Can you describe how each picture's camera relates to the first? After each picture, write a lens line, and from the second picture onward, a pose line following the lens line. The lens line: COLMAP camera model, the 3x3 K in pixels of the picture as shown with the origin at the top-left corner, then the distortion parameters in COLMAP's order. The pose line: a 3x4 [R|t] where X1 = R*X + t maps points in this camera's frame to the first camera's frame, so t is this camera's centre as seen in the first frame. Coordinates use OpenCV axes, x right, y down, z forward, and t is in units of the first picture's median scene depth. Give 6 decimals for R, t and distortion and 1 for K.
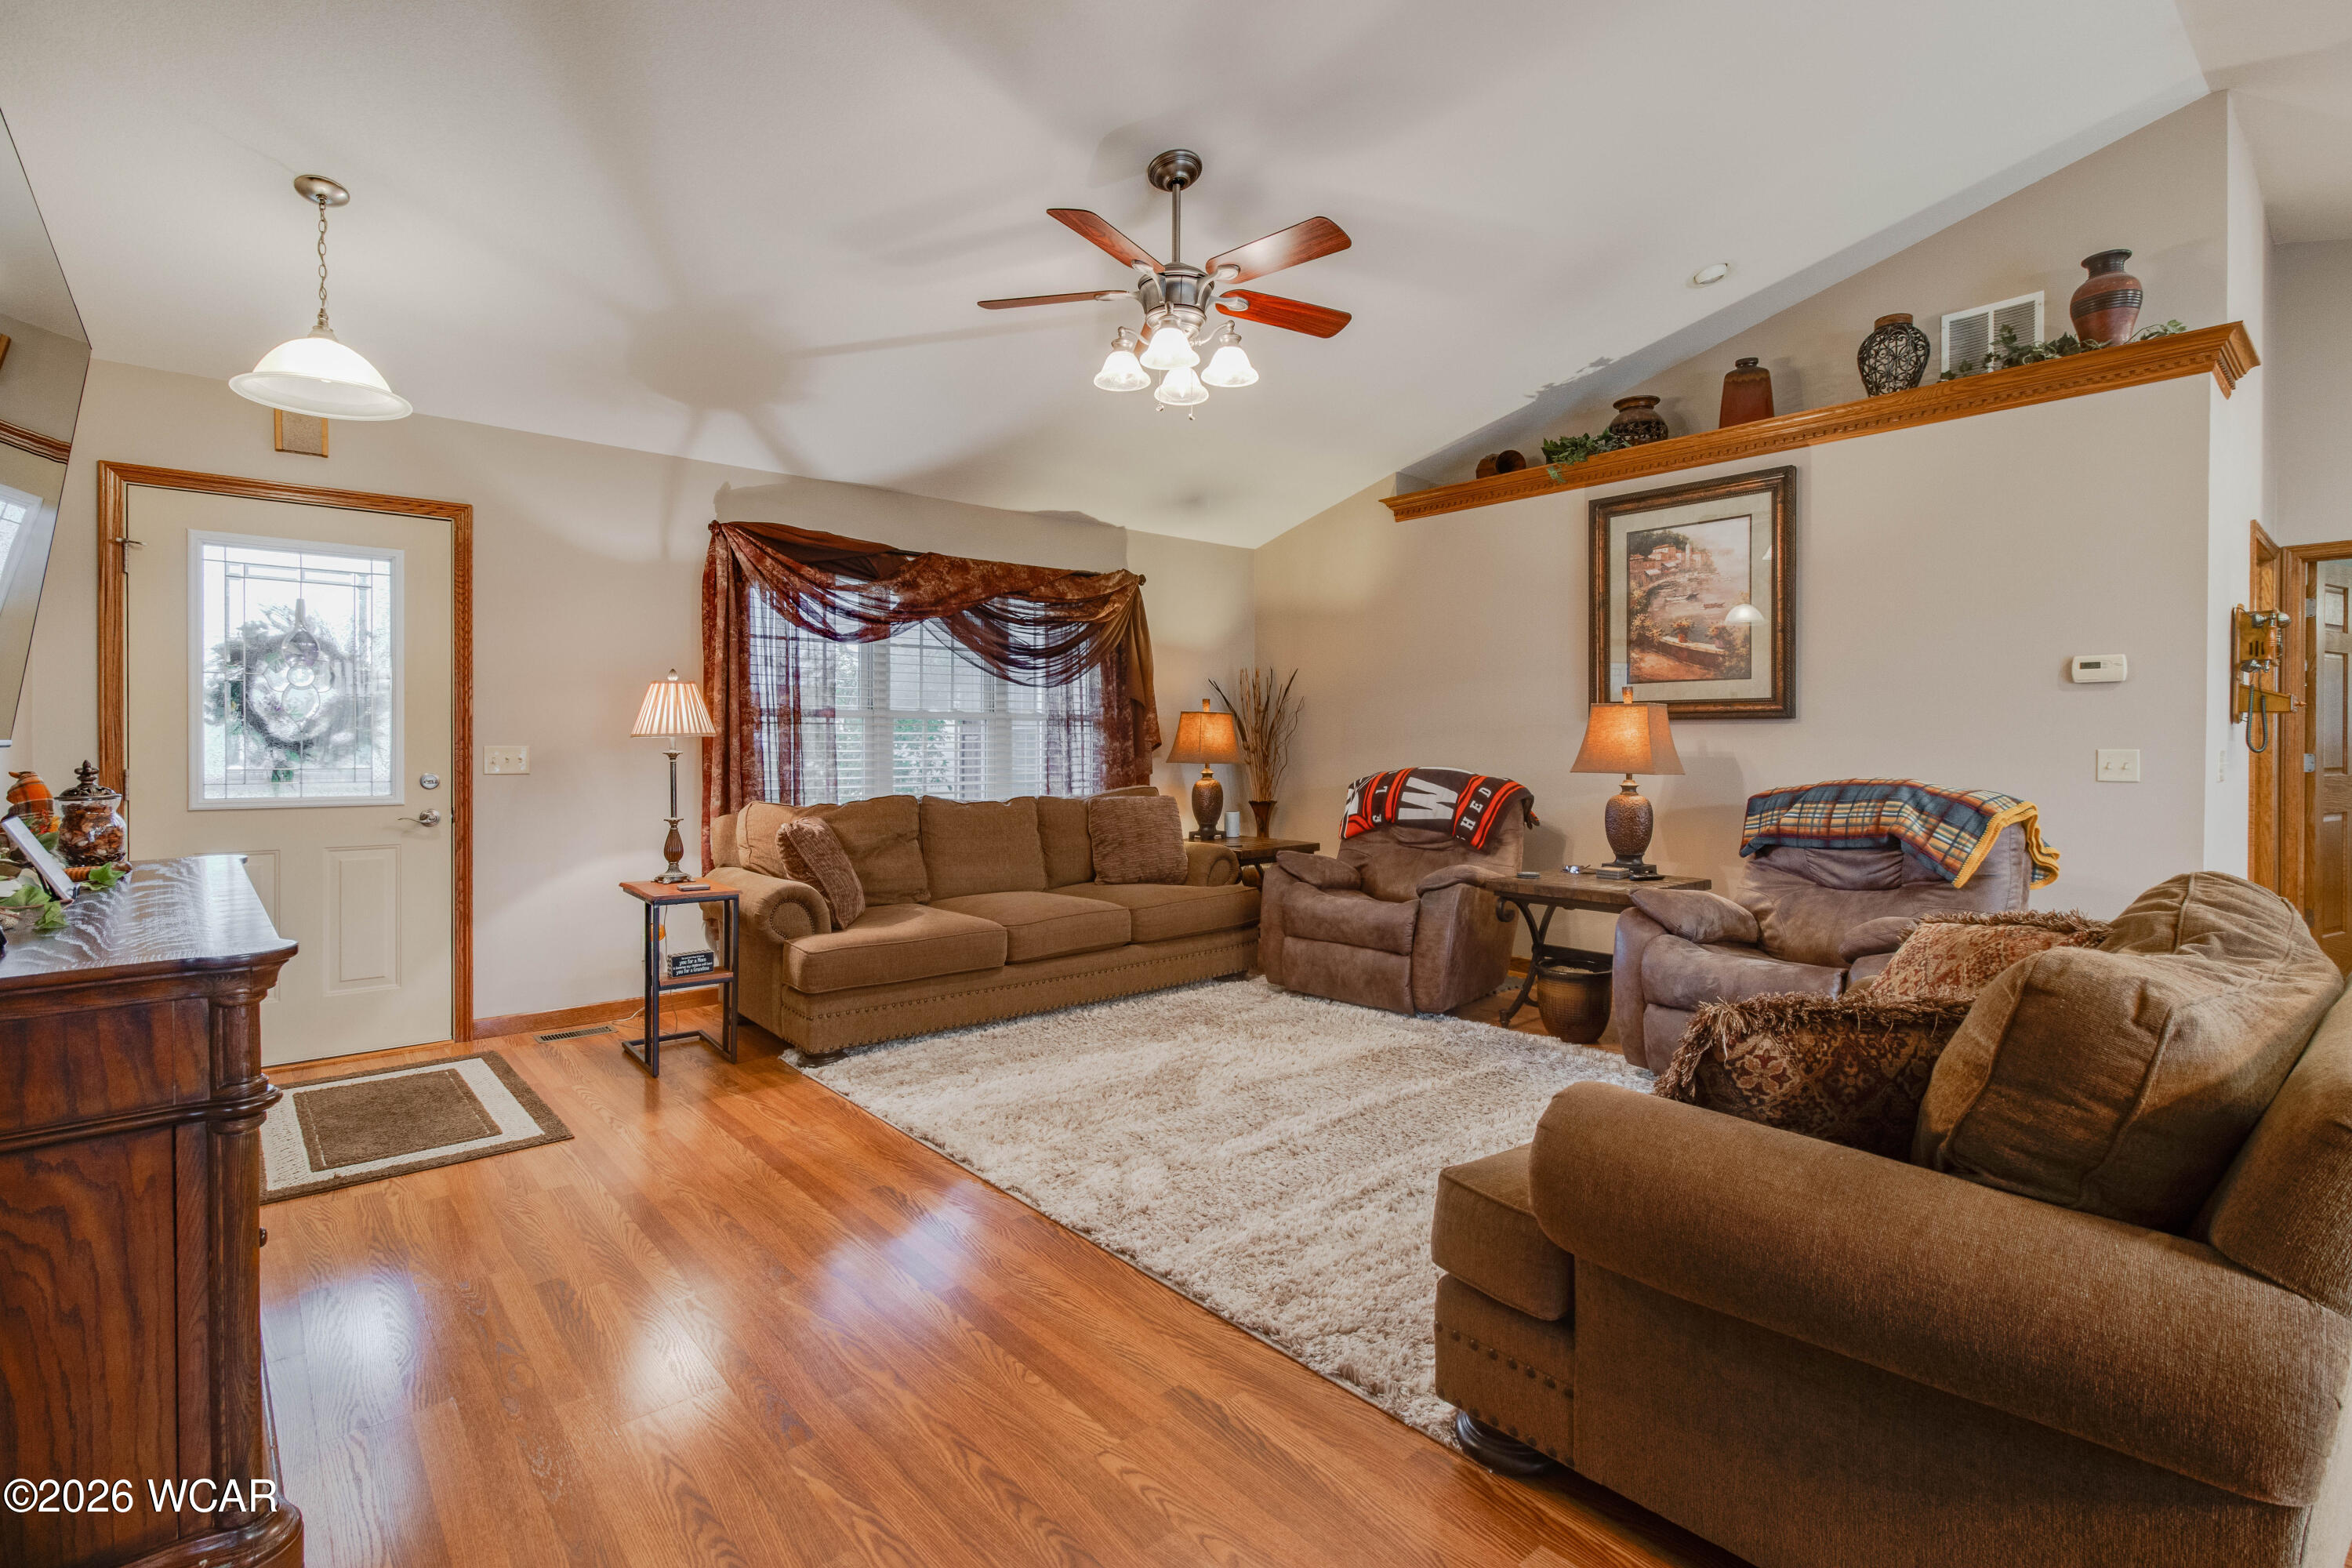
lens RADIAL K [[1076.0, 0, 1174.8], [0, 1076.0, 743.4], [0, 0, 1]] dist [0.000953, 0.000317]
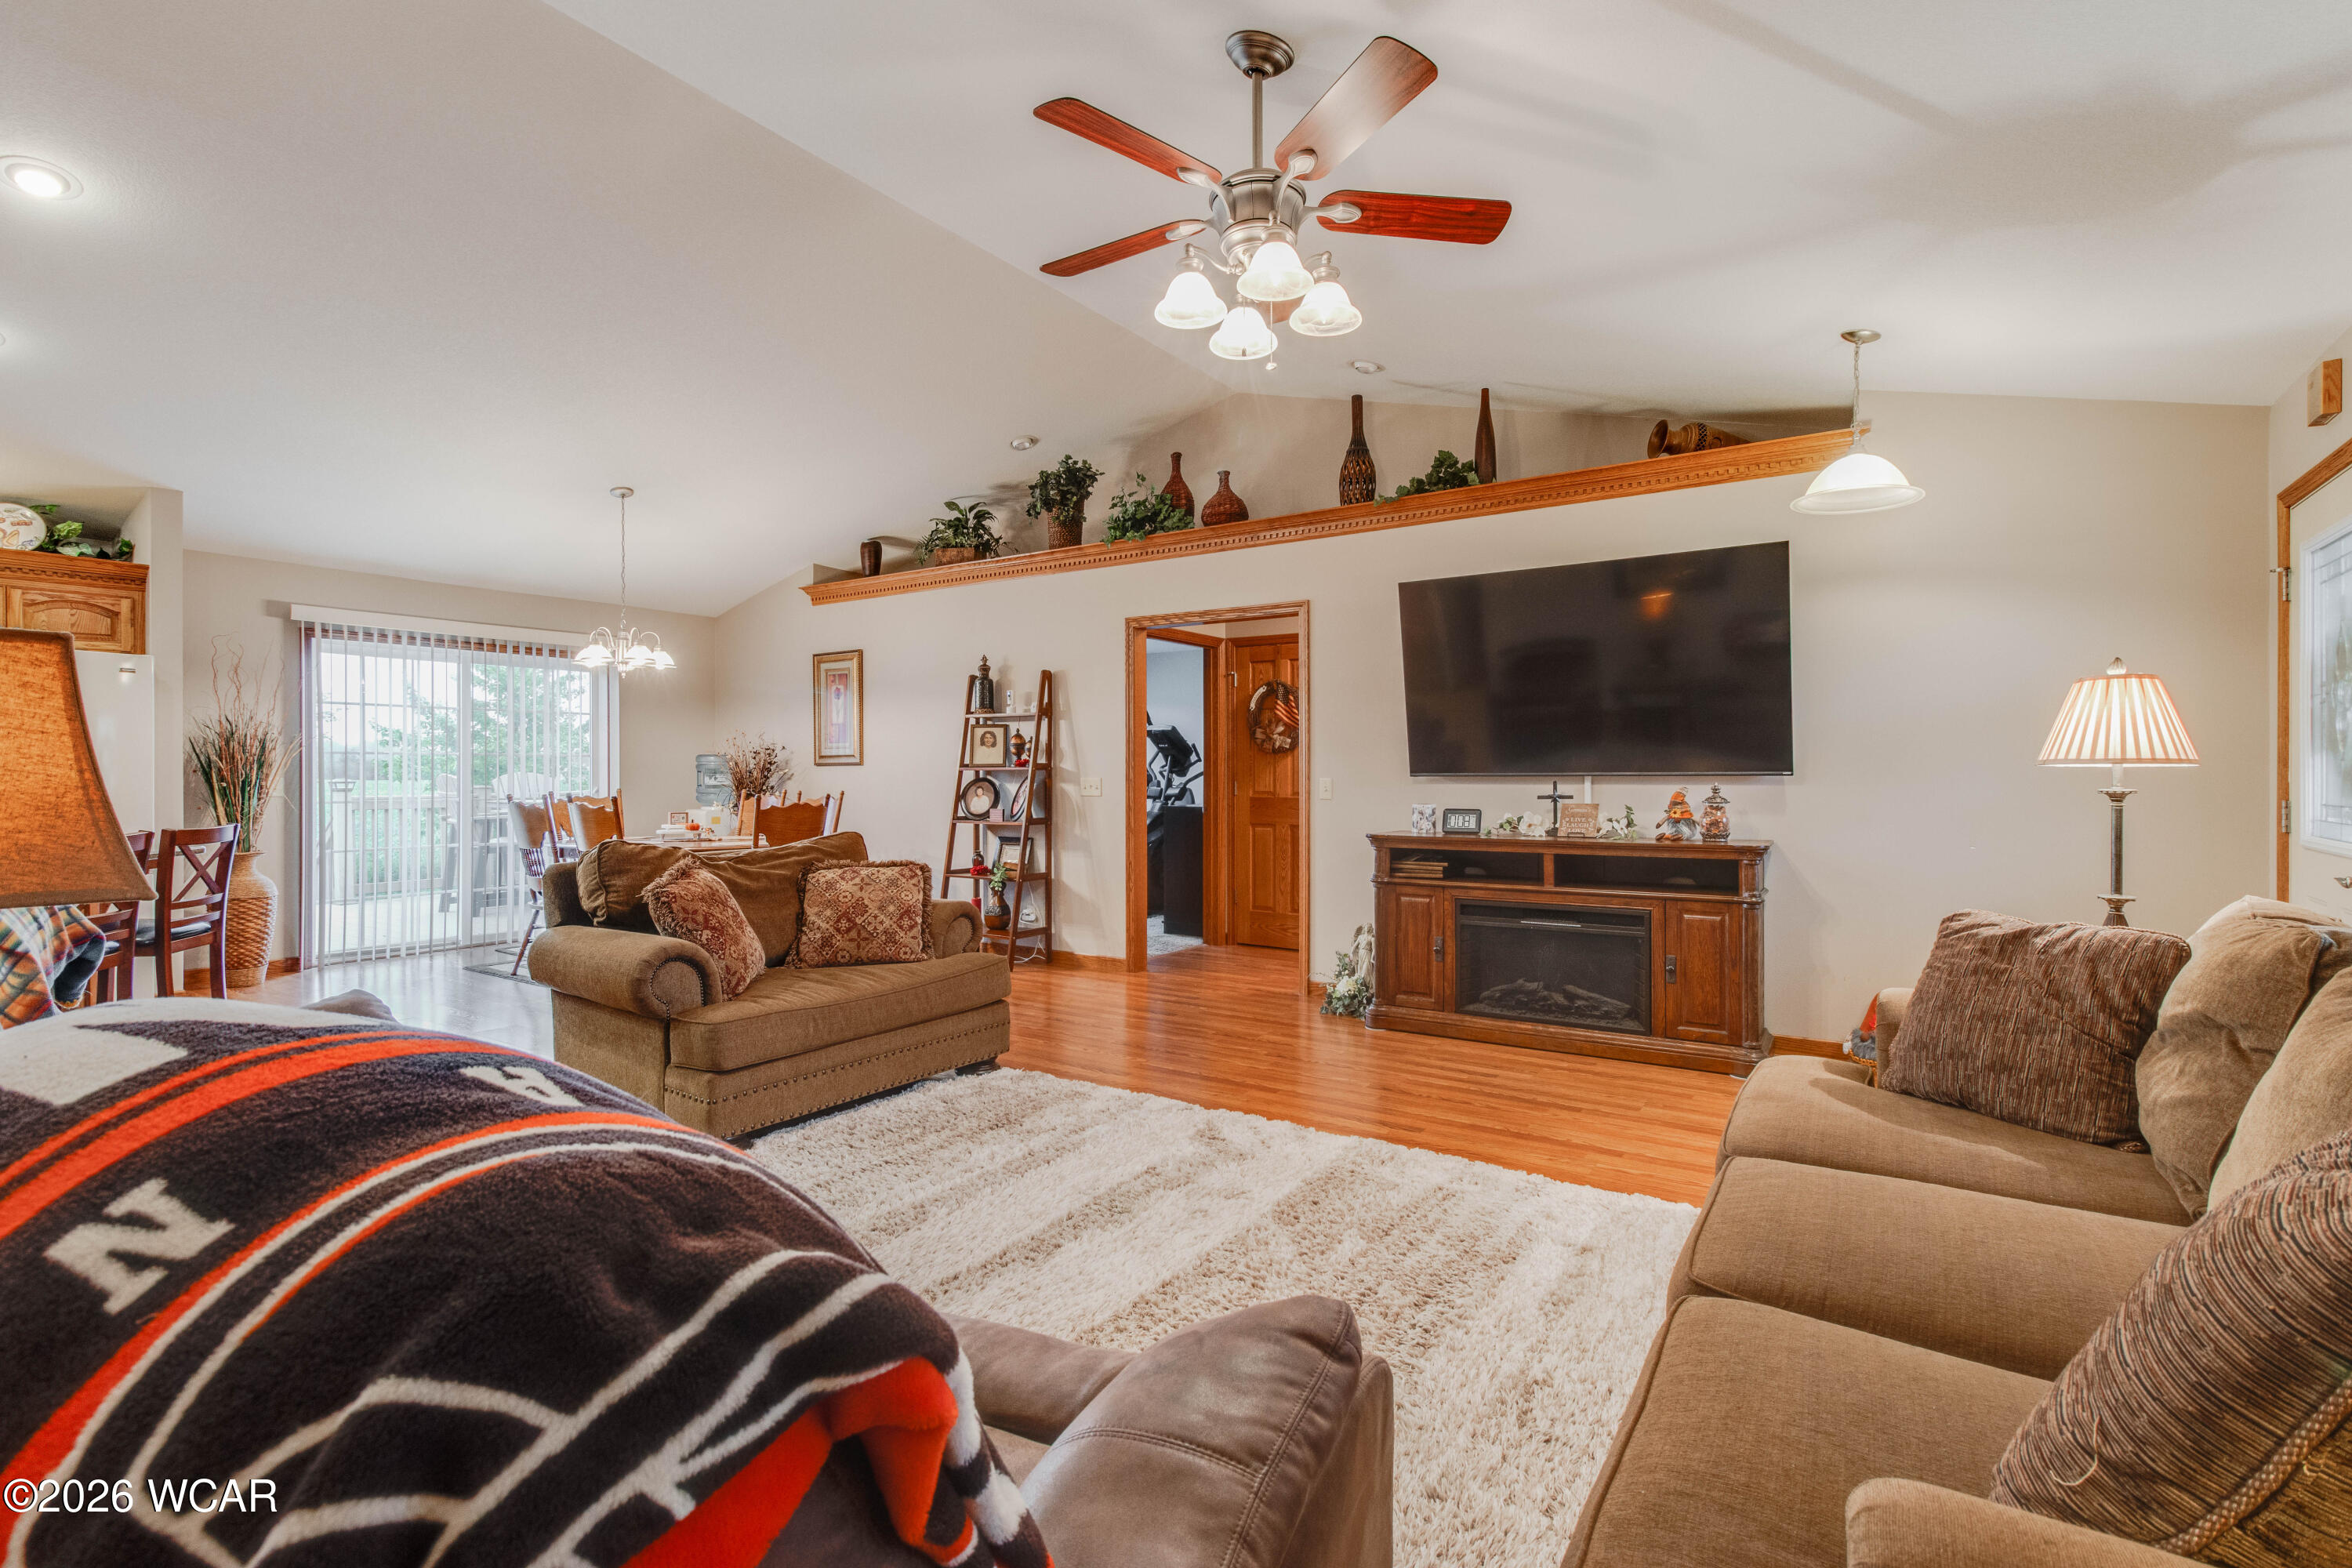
lens RADIAL K [[1077.0, 0, 1176.0], [0, 1077.0, 784.0], [0, 0, 1]] dist [-0.001536, -0.000284]
pose [[-0.963580, 0.004726, -0.267379, 0.193442], [0.000809, 0.999891, 0.014760, -0.004248], [0.267419, 0.014006, -0.963478, 1.245701]]
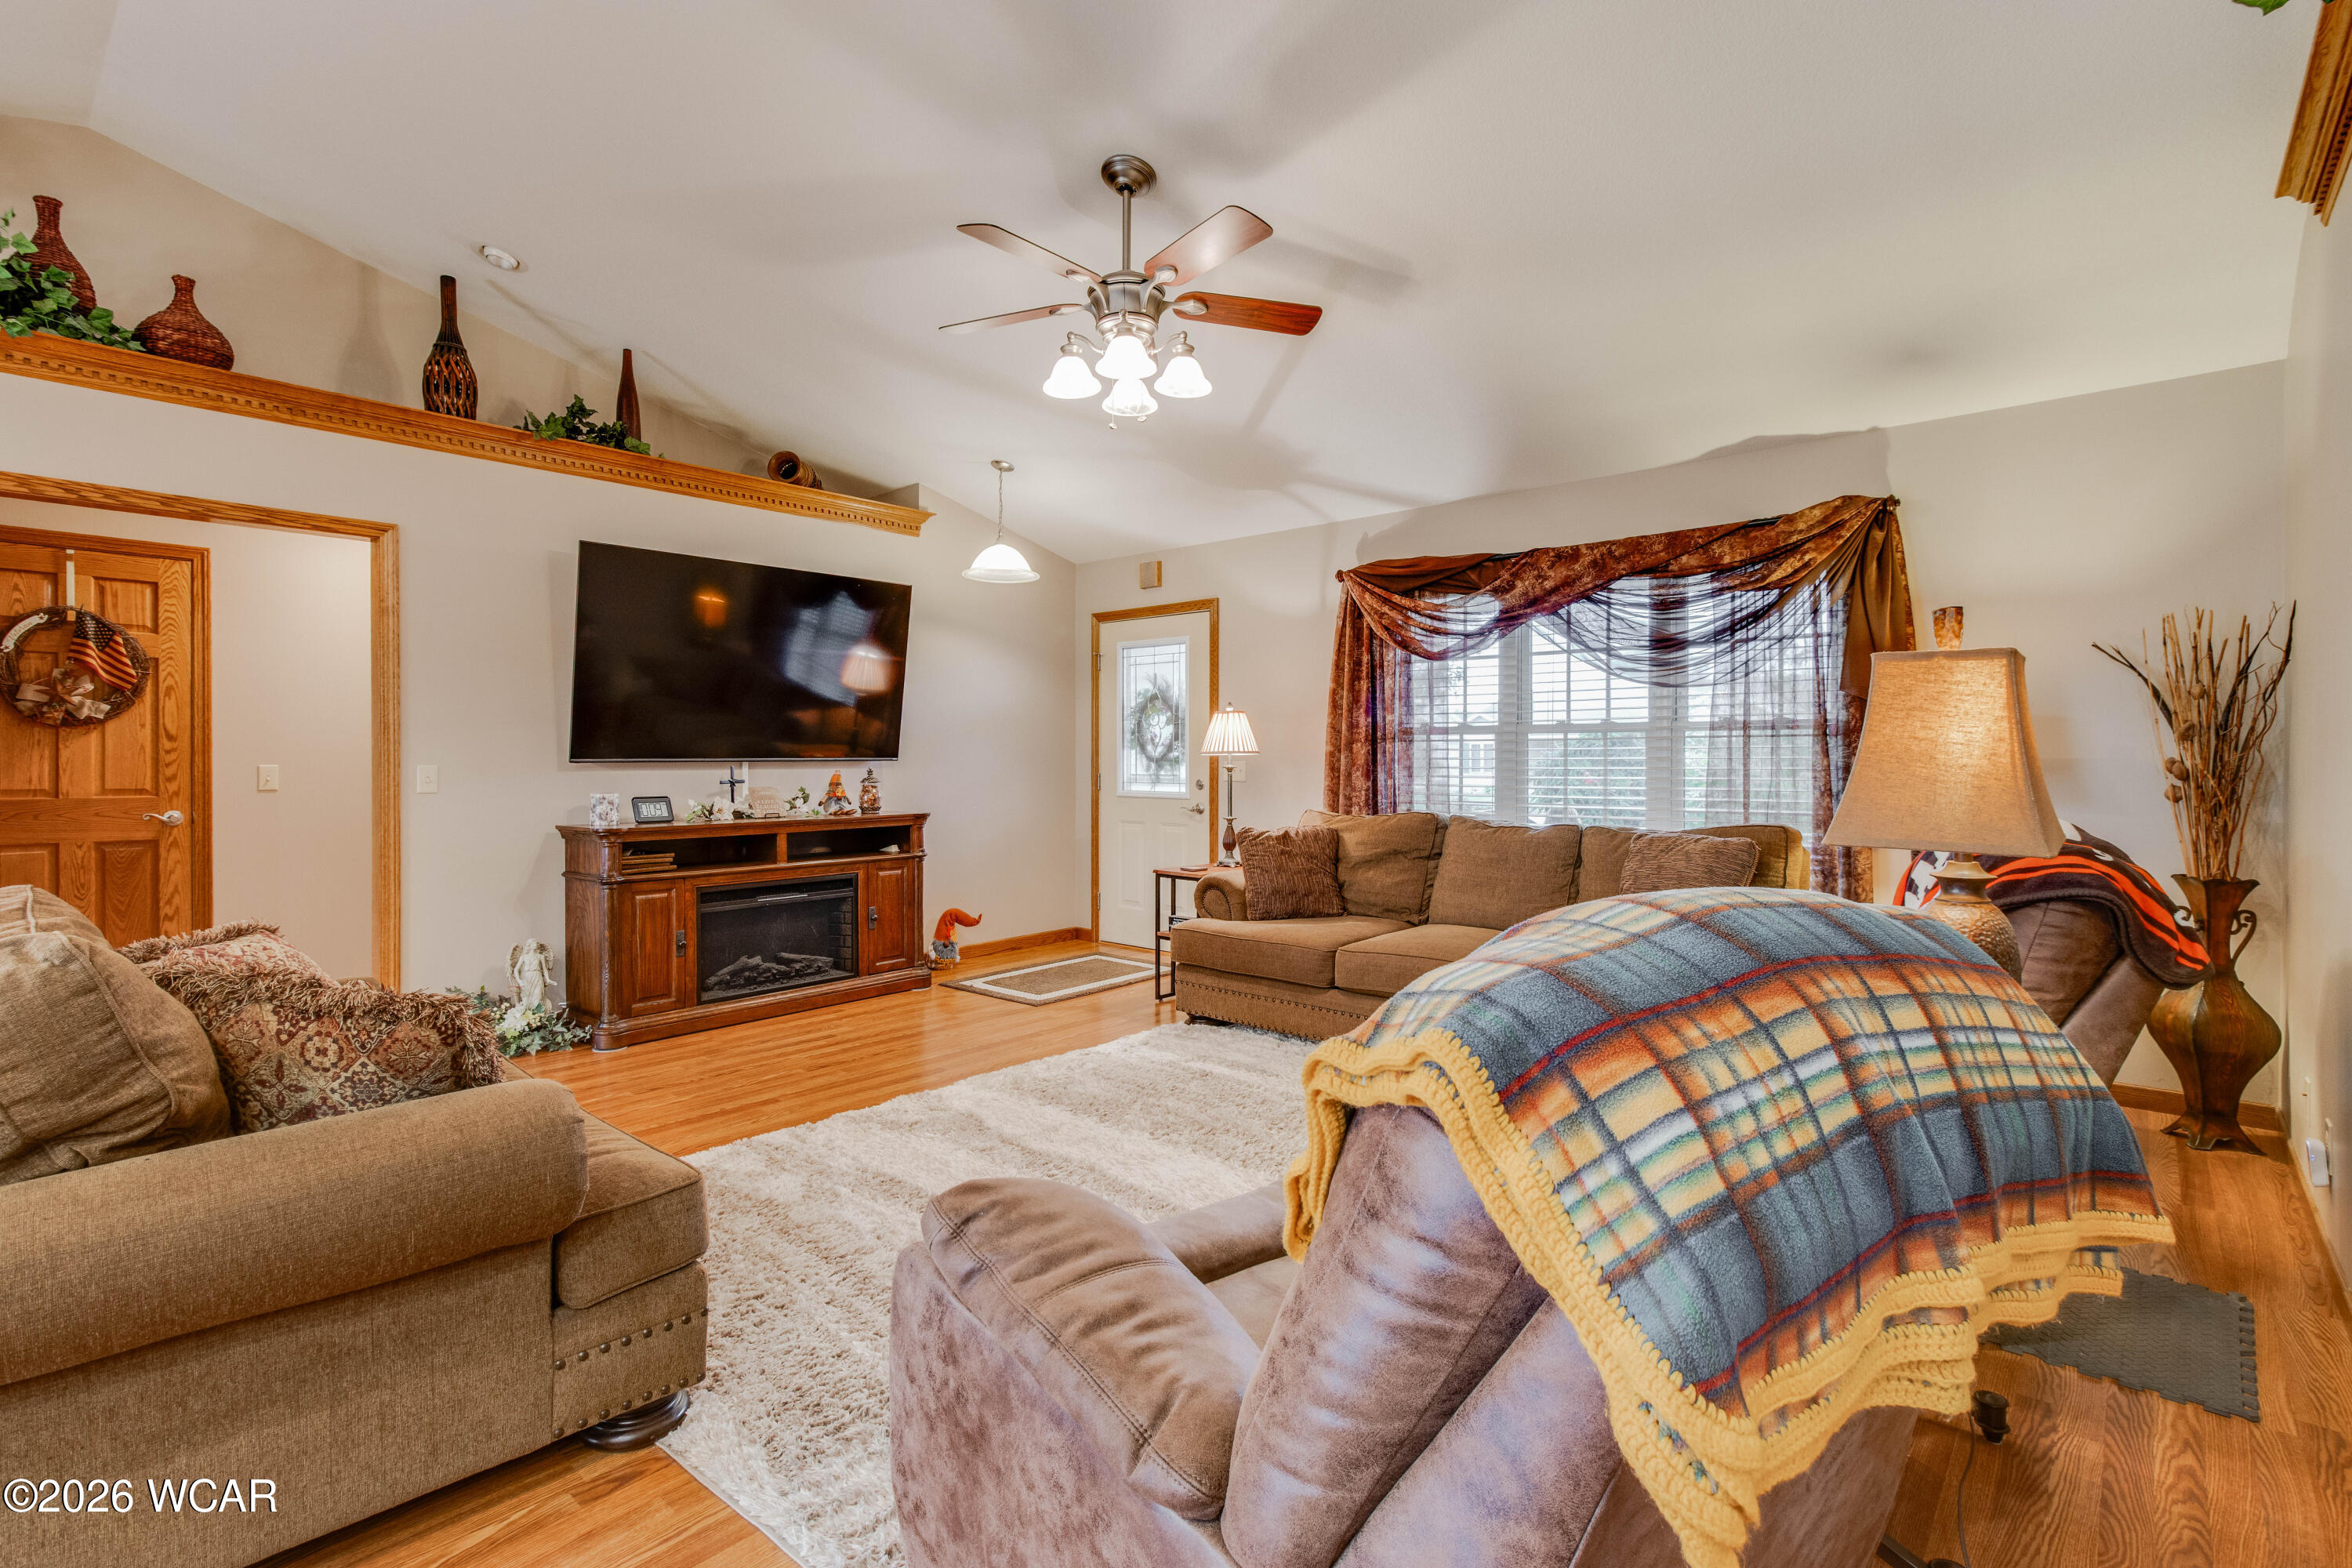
lens RADIAL K [[1097.4, 0, 1165.6], [0, 1097.4, 777.8], [0, 0, 1]] dist [0.002643, 0.000215]
pose [[0.140548, 0.013488, -0.989982, 0.718184], [-0.002106, 0.999909, 0.013324, 0.004348], [0.990072, 0.000212, 0.140564, 0.623475]]
